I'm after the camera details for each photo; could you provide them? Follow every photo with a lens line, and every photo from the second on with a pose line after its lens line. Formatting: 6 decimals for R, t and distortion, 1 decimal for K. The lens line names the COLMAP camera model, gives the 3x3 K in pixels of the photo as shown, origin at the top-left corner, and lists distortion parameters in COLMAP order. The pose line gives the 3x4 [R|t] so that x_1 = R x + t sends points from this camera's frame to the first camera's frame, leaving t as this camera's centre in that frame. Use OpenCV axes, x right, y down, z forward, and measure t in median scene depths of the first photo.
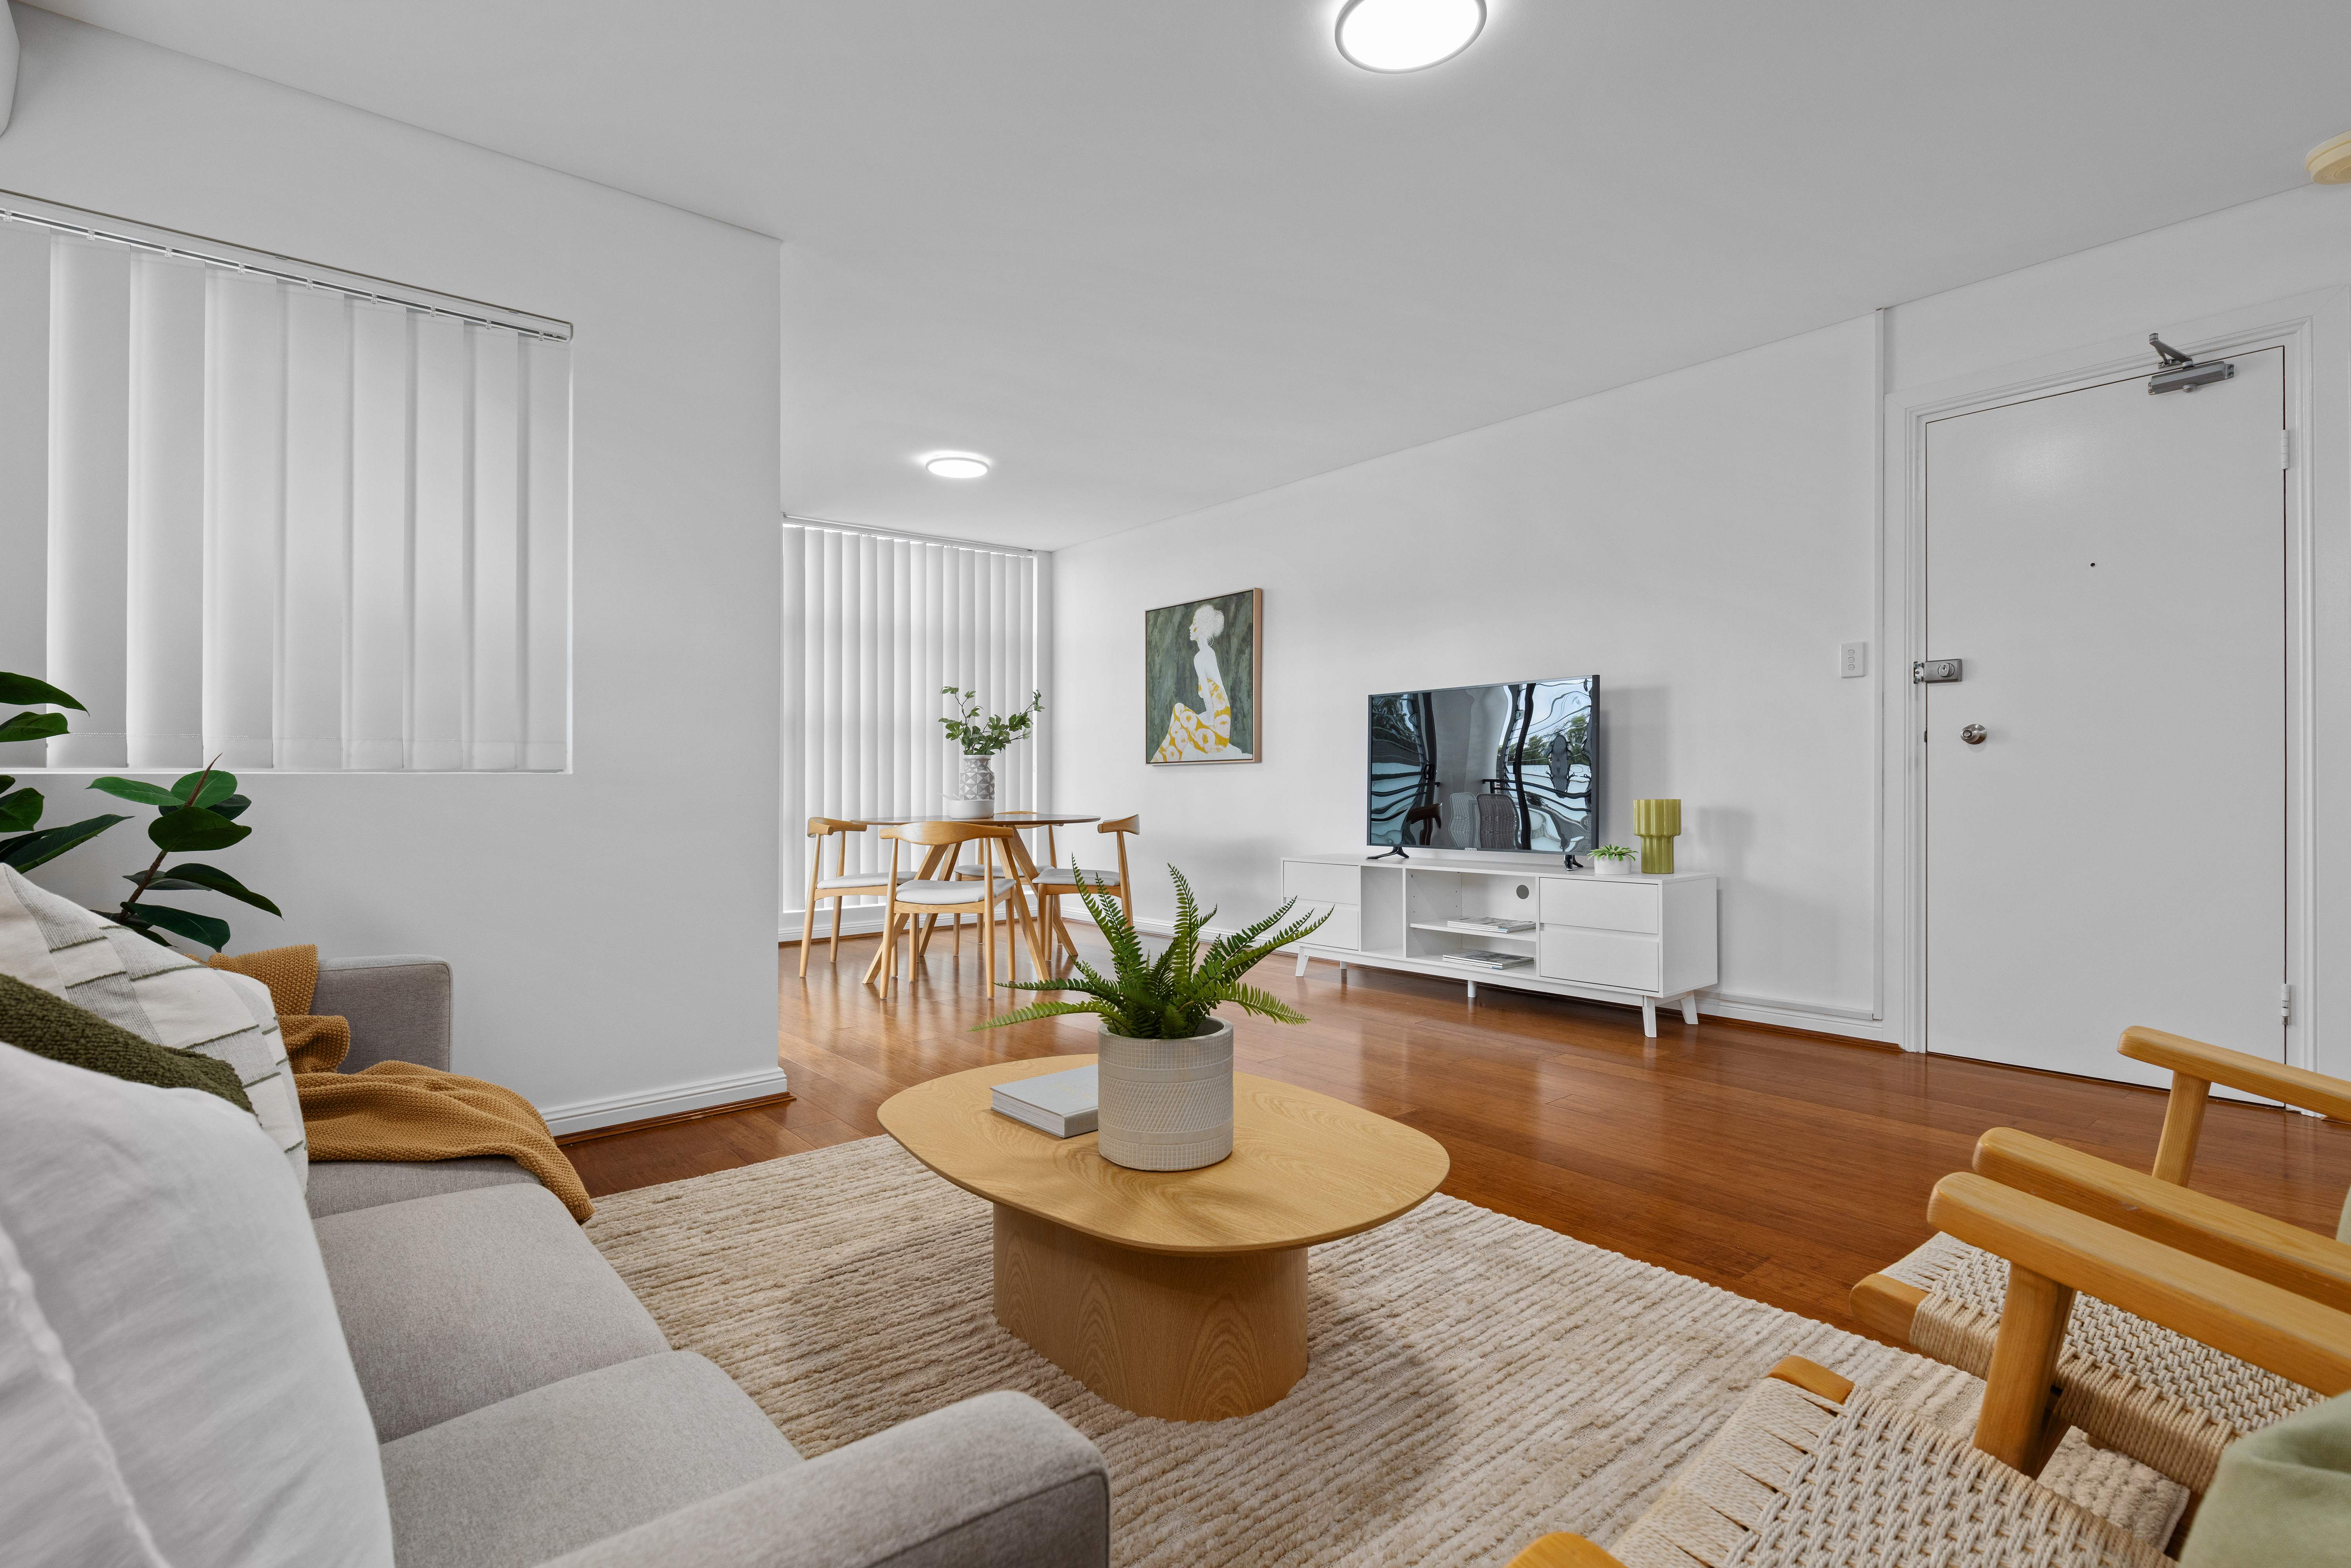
lens RADIAL K [[1114.9, 0, 1183.4], [0, 1114.9, 770.1], [0, 0, 1]] dist [0.000125, 0.000002]
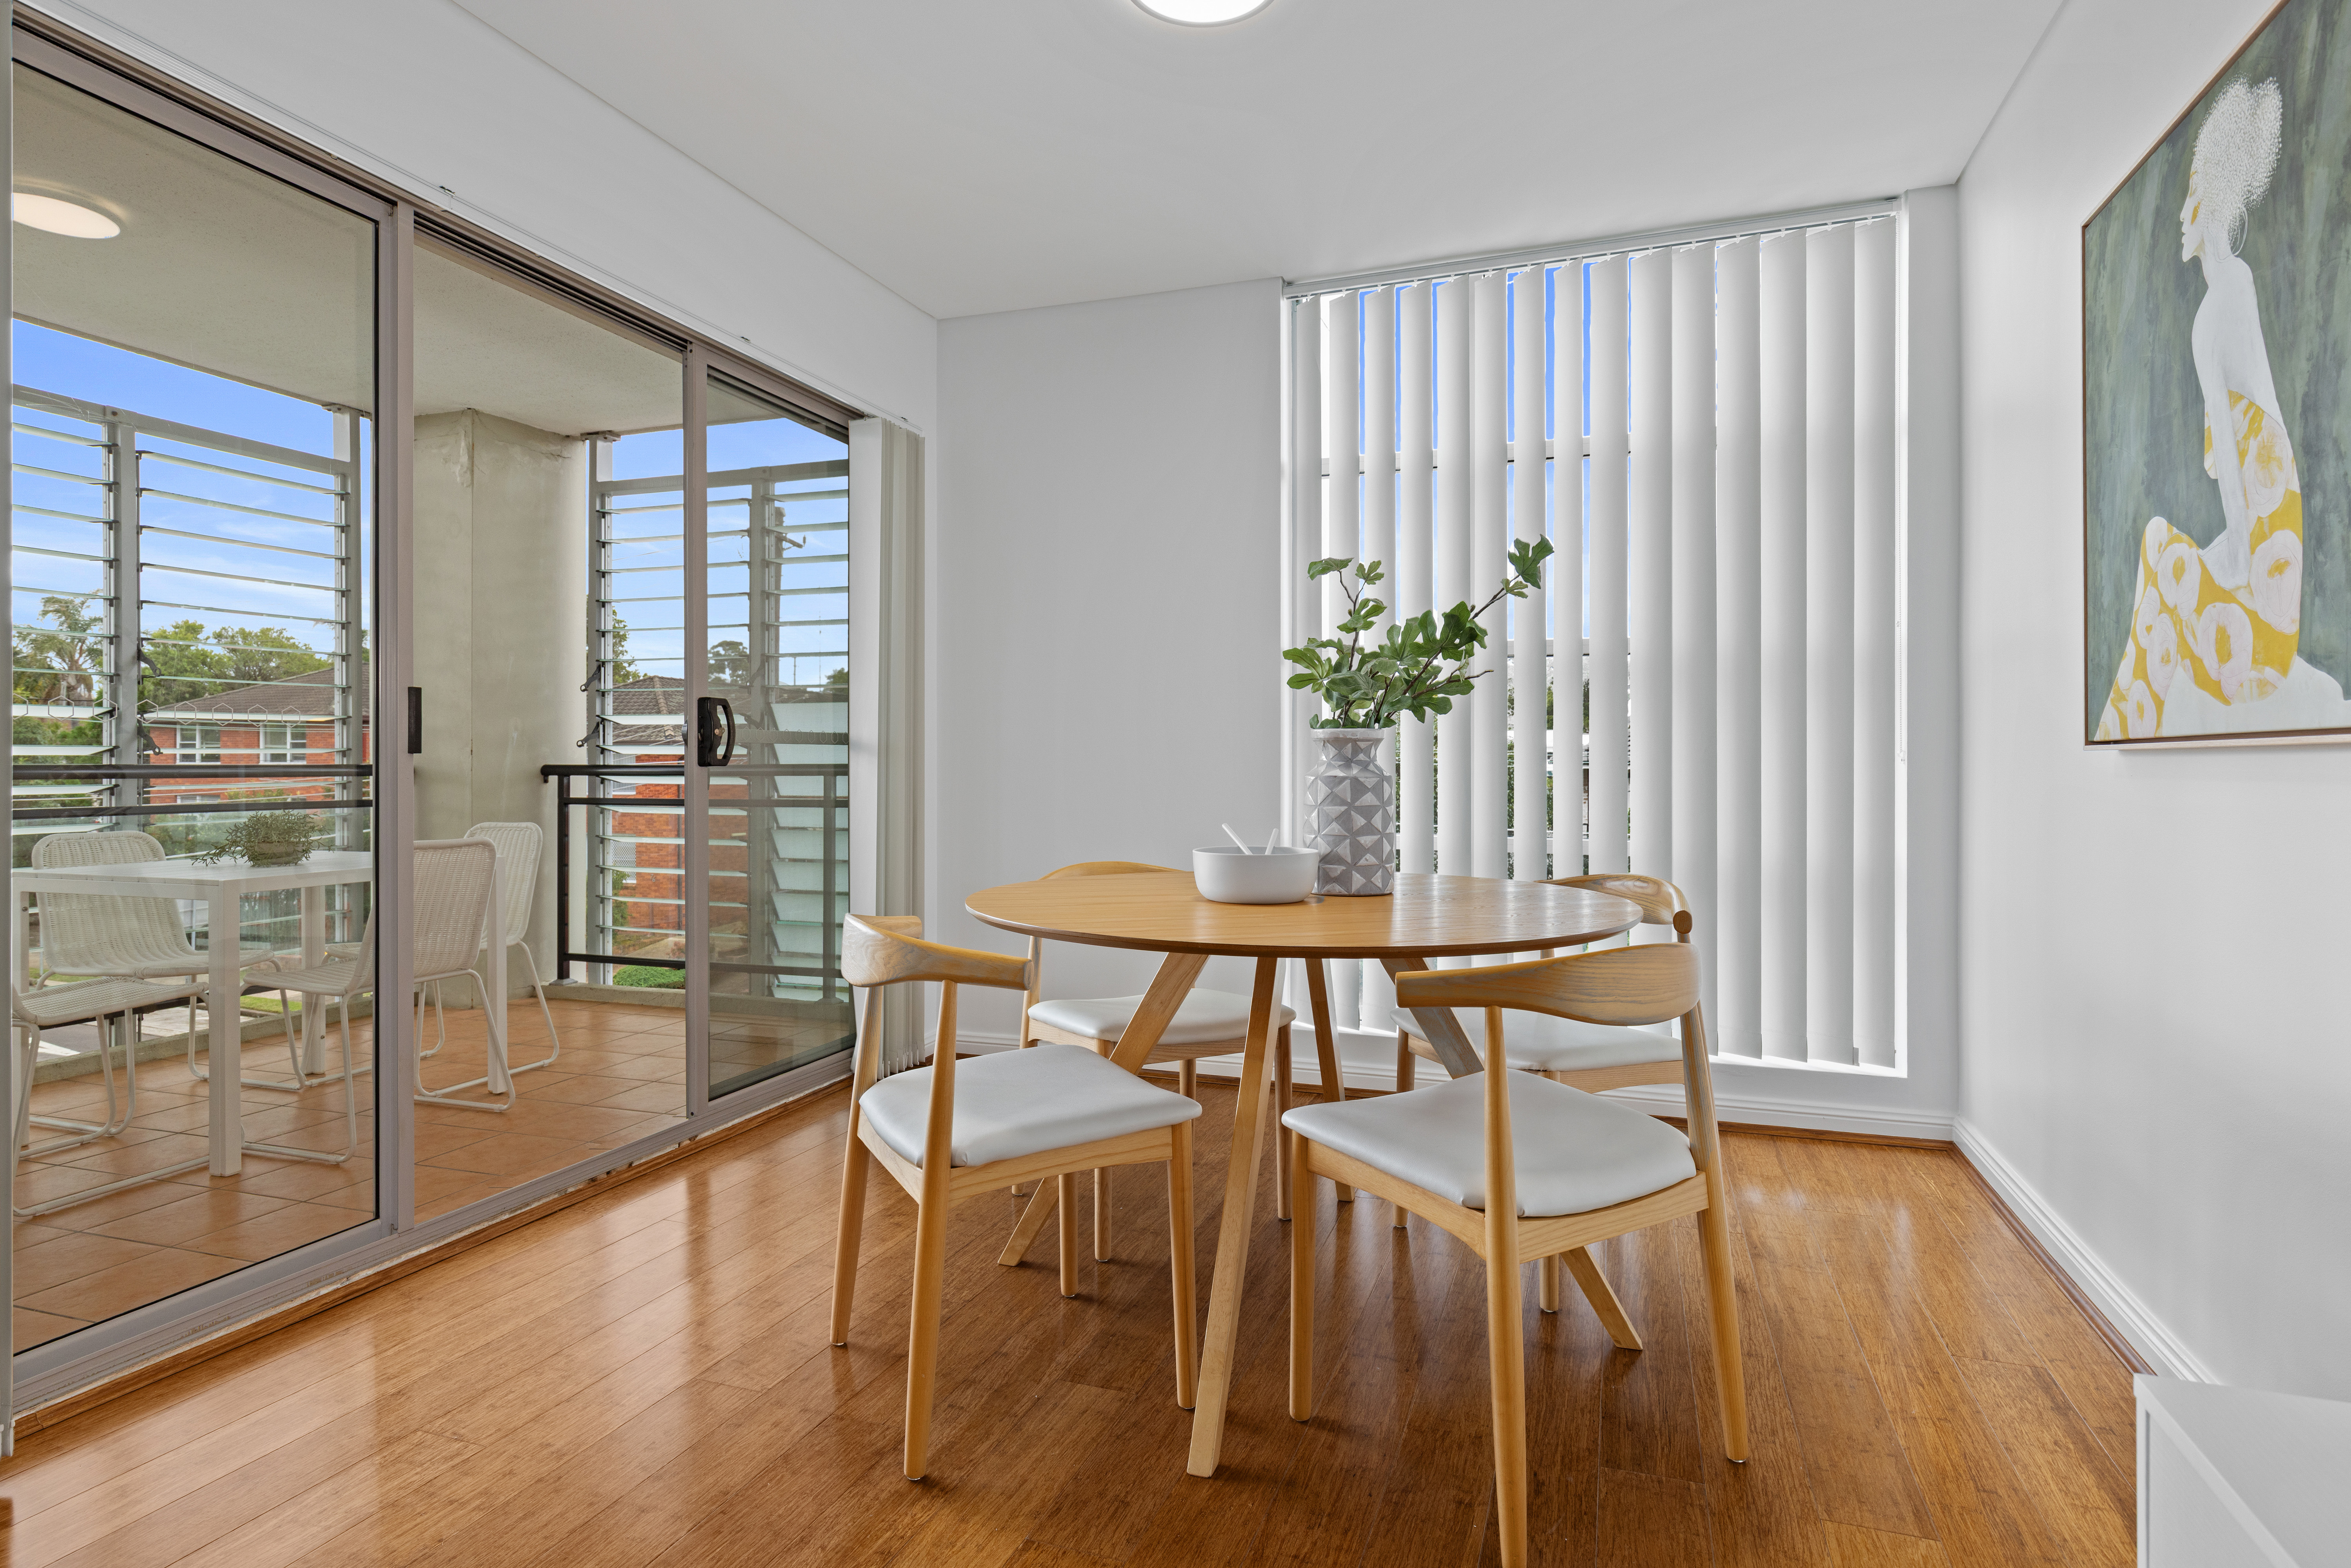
lens RADIAL K [[1251.1, 0, 1184.3], [0, 1251.1, 759.0], [0, 0, 1]] dist [0.003087, -0.001494]
pose [[0.499994, 0.007365, -0.865998, 0.154074], [0.004295, 0.999930, 0.010984, -0.007713], [0.866018, -0.009211, 0.499927, 0.720065]]
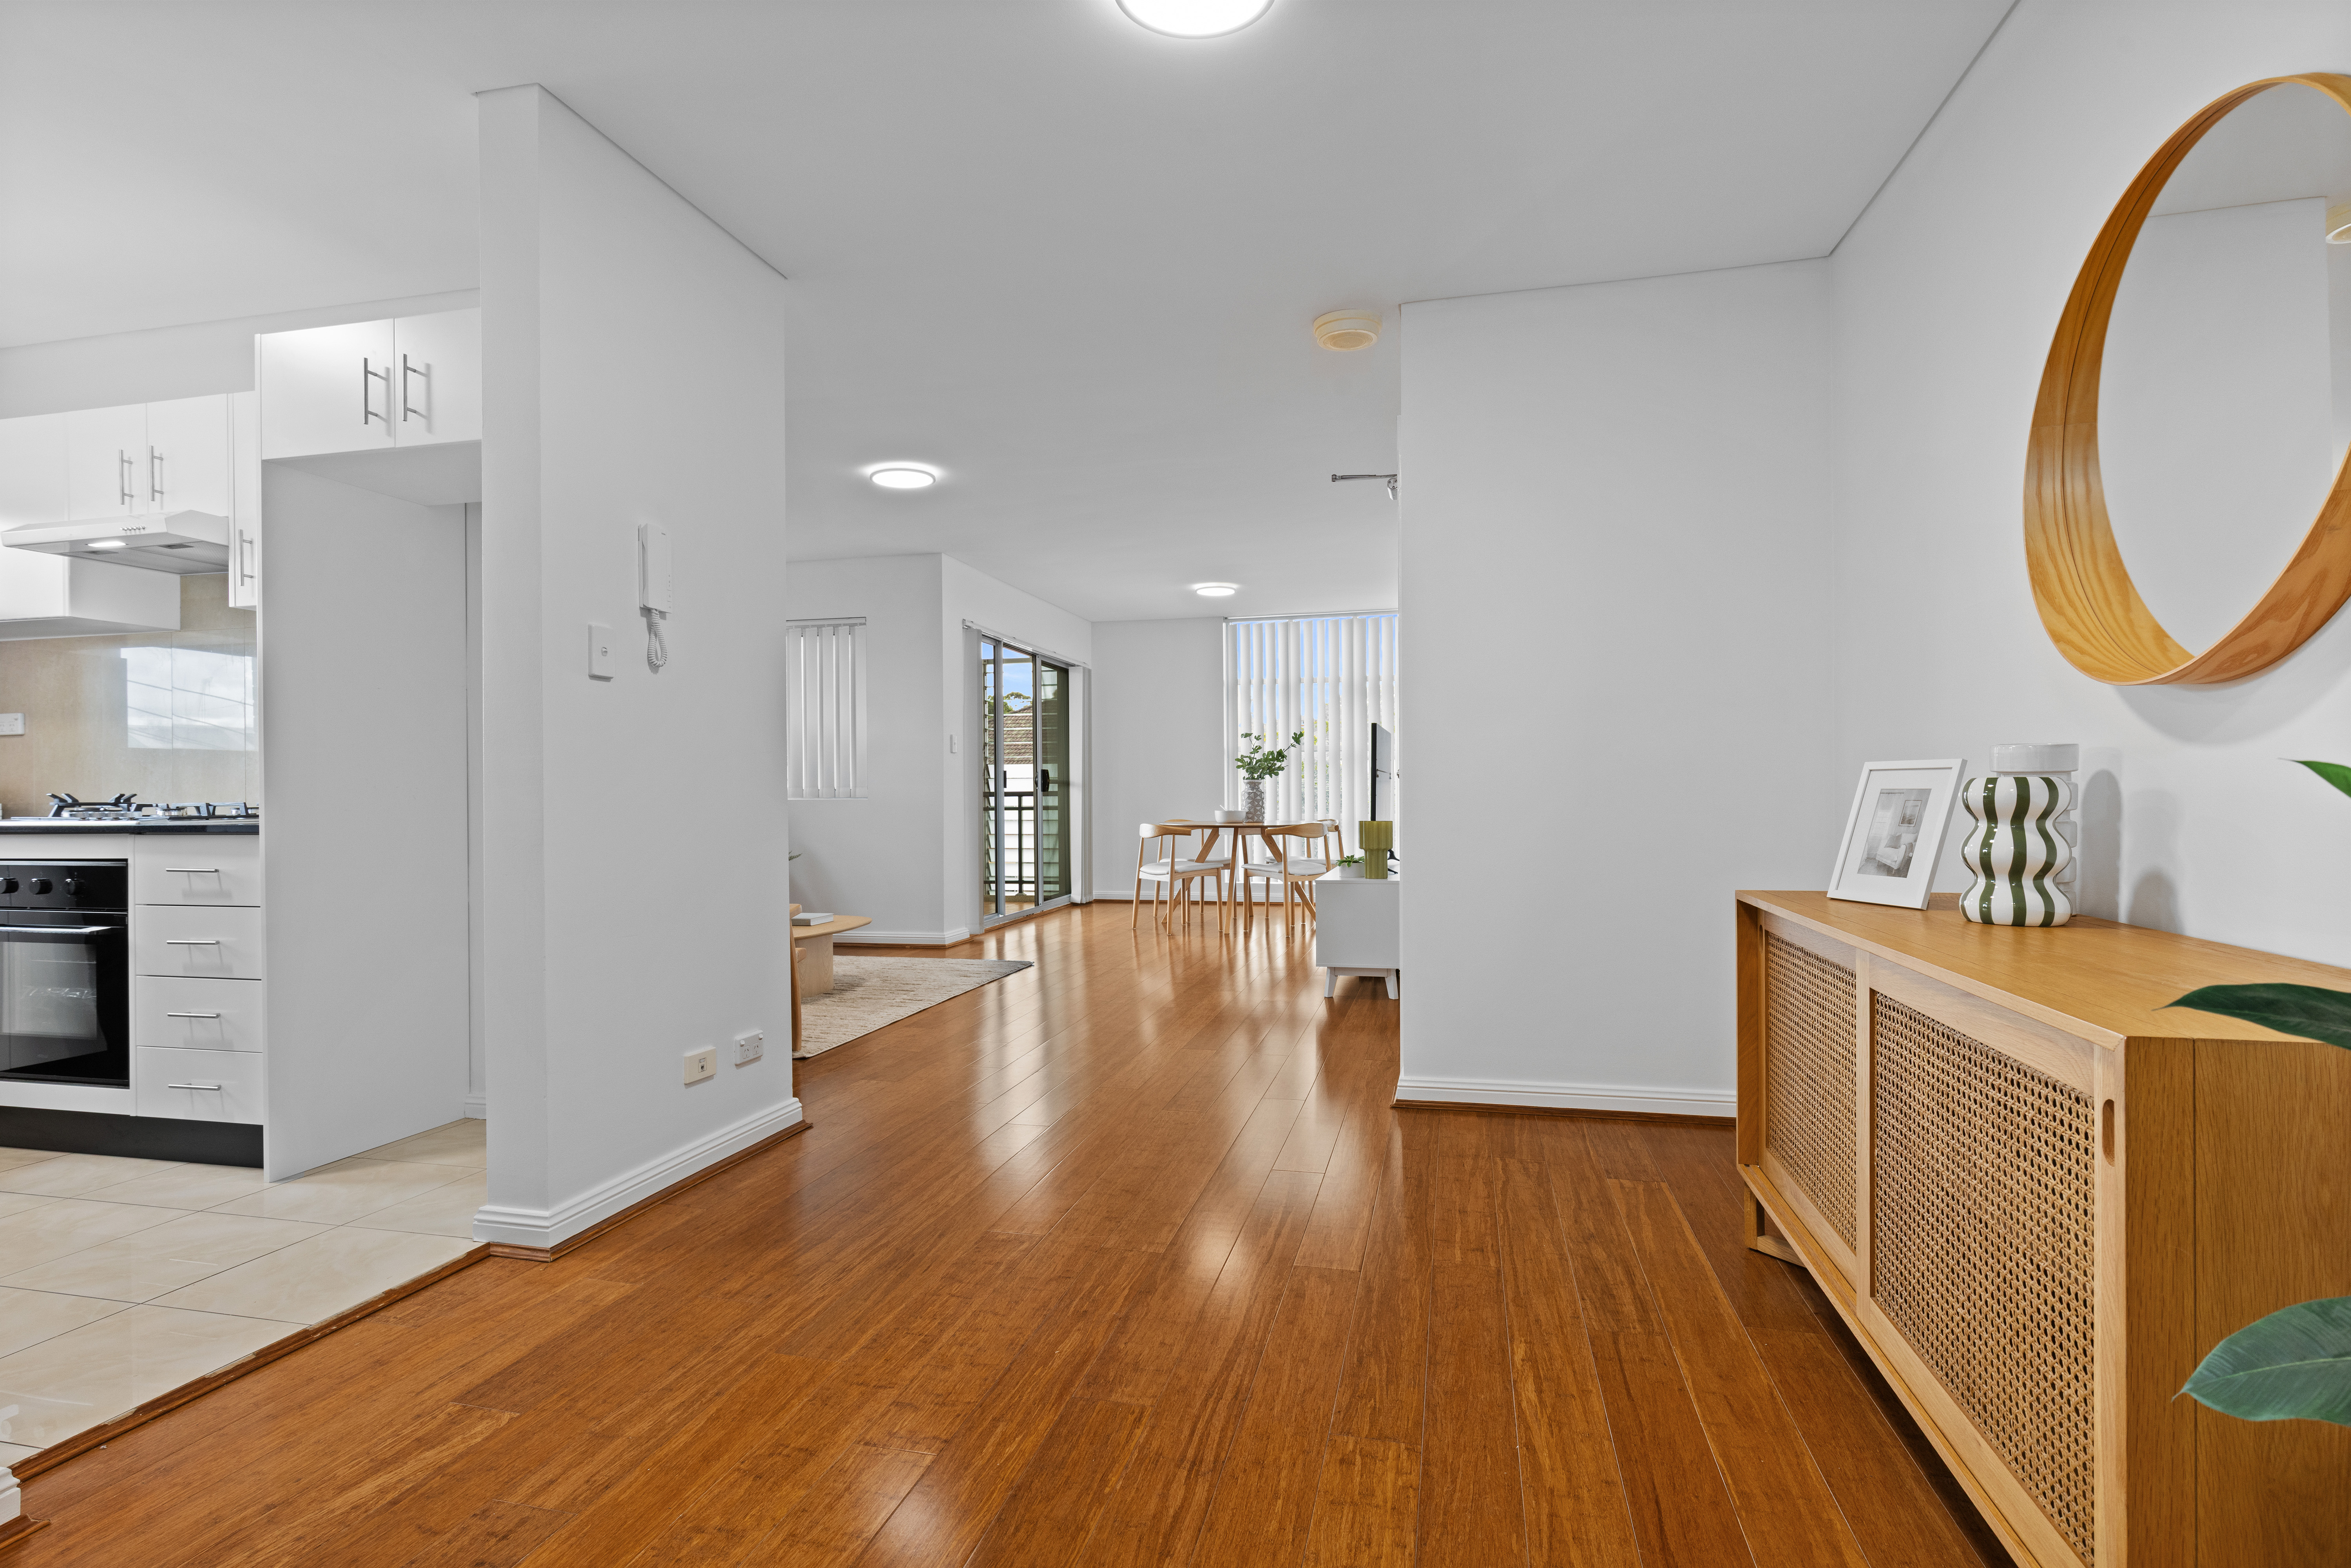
lens RADIAL K [[1169.8, 0, 1166.9], [0, 1169.8, 782.0], [0, 0, 1]] dist [0.002572, 0.000104]
pose [[0.571873, -0.002311, -0.820339, 0.987764], [0.012991, 0.999896, 0.006240, -0.020694], [0.820239, -0.014226, 0.571843, 0.028140]]
